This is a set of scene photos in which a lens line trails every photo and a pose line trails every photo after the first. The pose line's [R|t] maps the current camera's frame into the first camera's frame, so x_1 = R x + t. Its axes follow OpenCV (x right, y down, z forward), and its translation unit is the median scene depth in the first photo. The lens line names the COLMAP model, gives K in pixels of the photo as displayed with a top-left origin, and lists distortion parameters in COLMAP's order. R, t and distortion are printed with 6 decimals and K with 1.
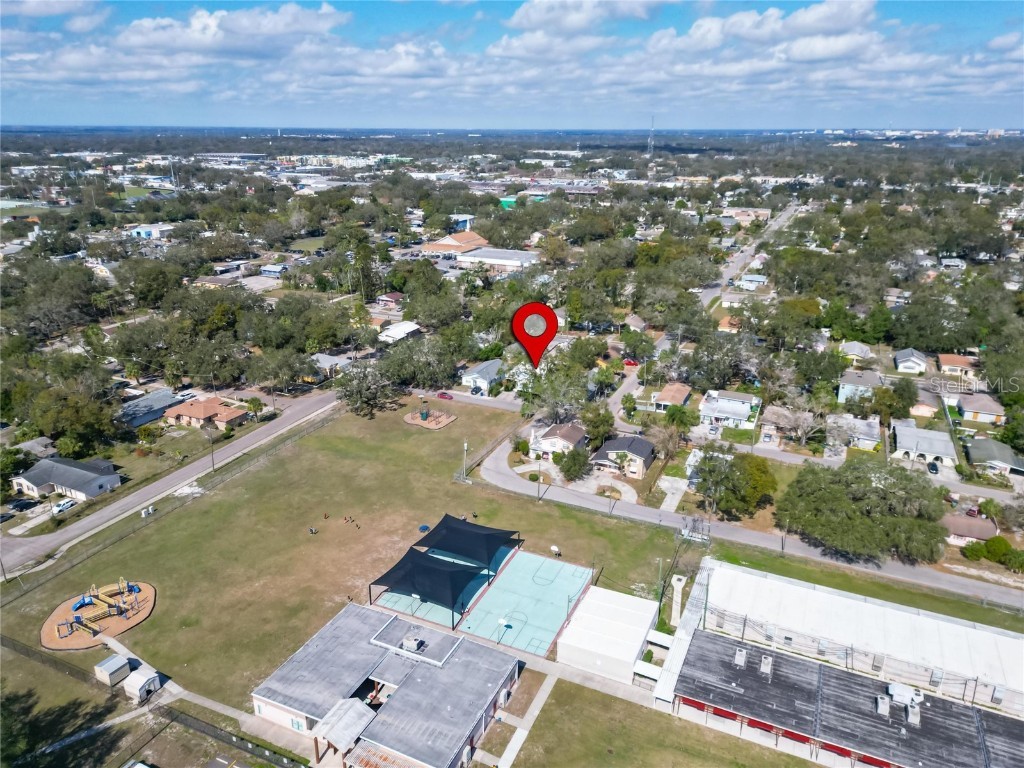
lens RADIAL K [[715.1, 0, 512.6], [0, 715.1, 385.0], [0, 0, 1]] dist [0.071633, -0.068474]
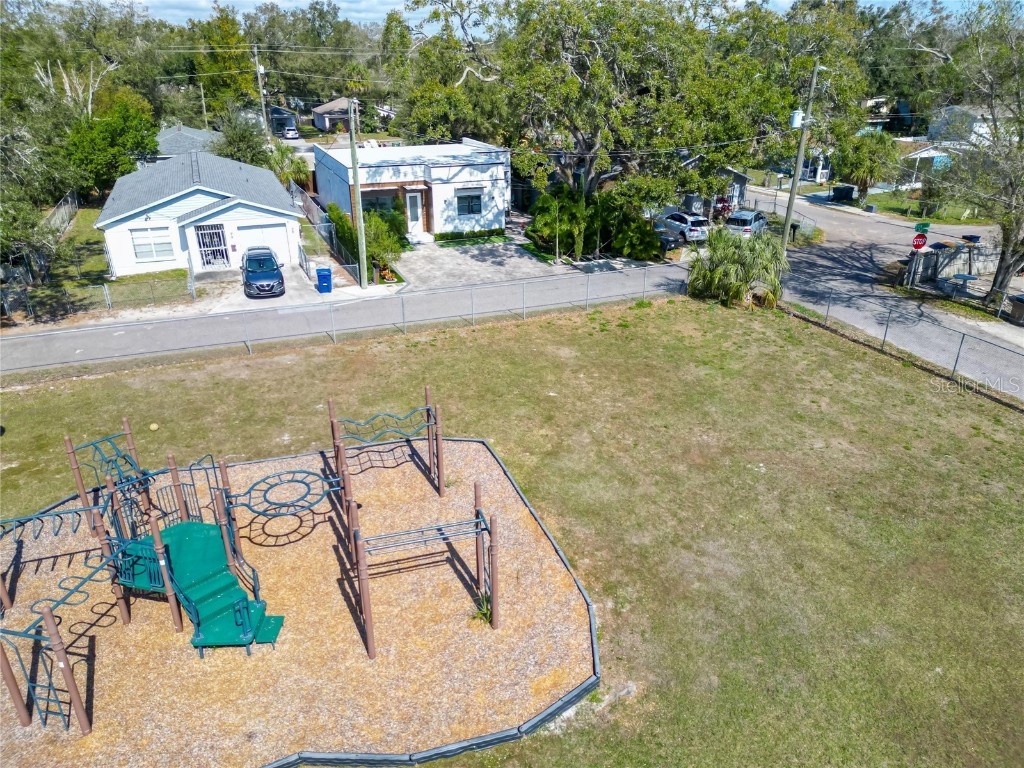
lens RADIAL K [[708.0, 0, 509.0], [0, 708.0, 403.4], [0, 0, 1]] dist [0.060871, -0.044954]
pose [[0.680707, -0.320936, 0.658511, -0.150438], [0.251172, 0.946685, 0.201744, 0.019148], [-0.688150, 0.028071, 0.725026, 0.957567]]
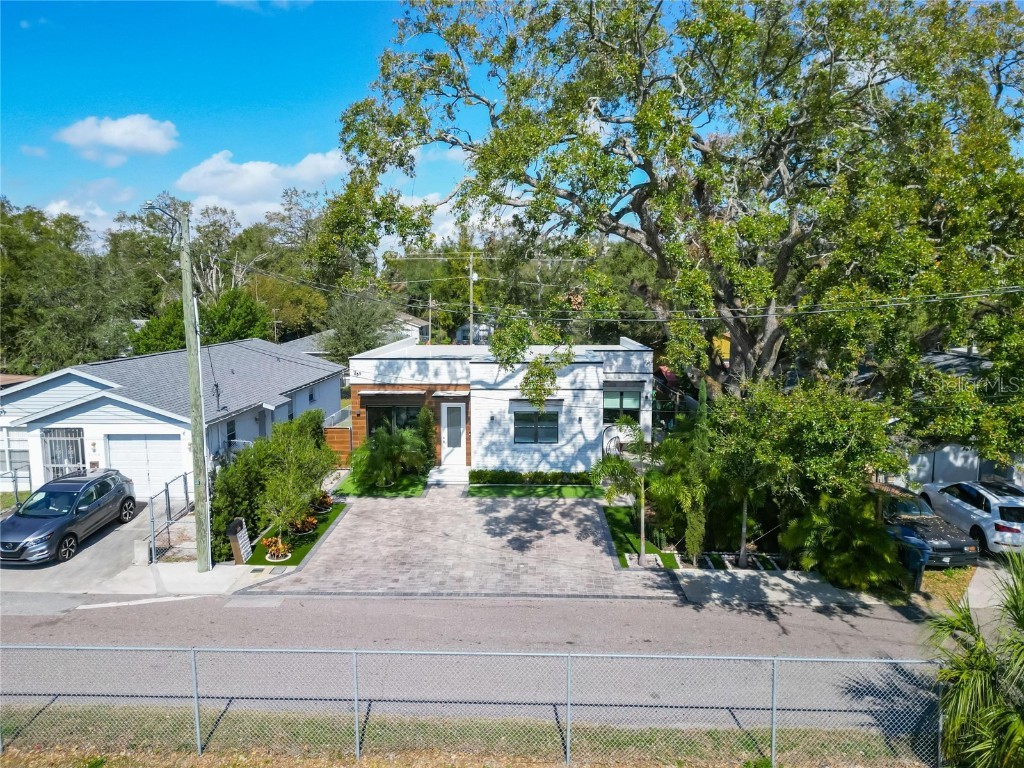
lens RADIAL K [[712.5, 0, 512.0], [0, 712.5, 387.7], [0, 0, 1]] dist [0.081616, -0.080156]
pose [[0.920294, -0.050954, 0.387895, -0.037139], [0.134006, 0.972561, -0.190178, 0.018865], [-0.367561, 0.227000, 0.901870, 1.014529]]
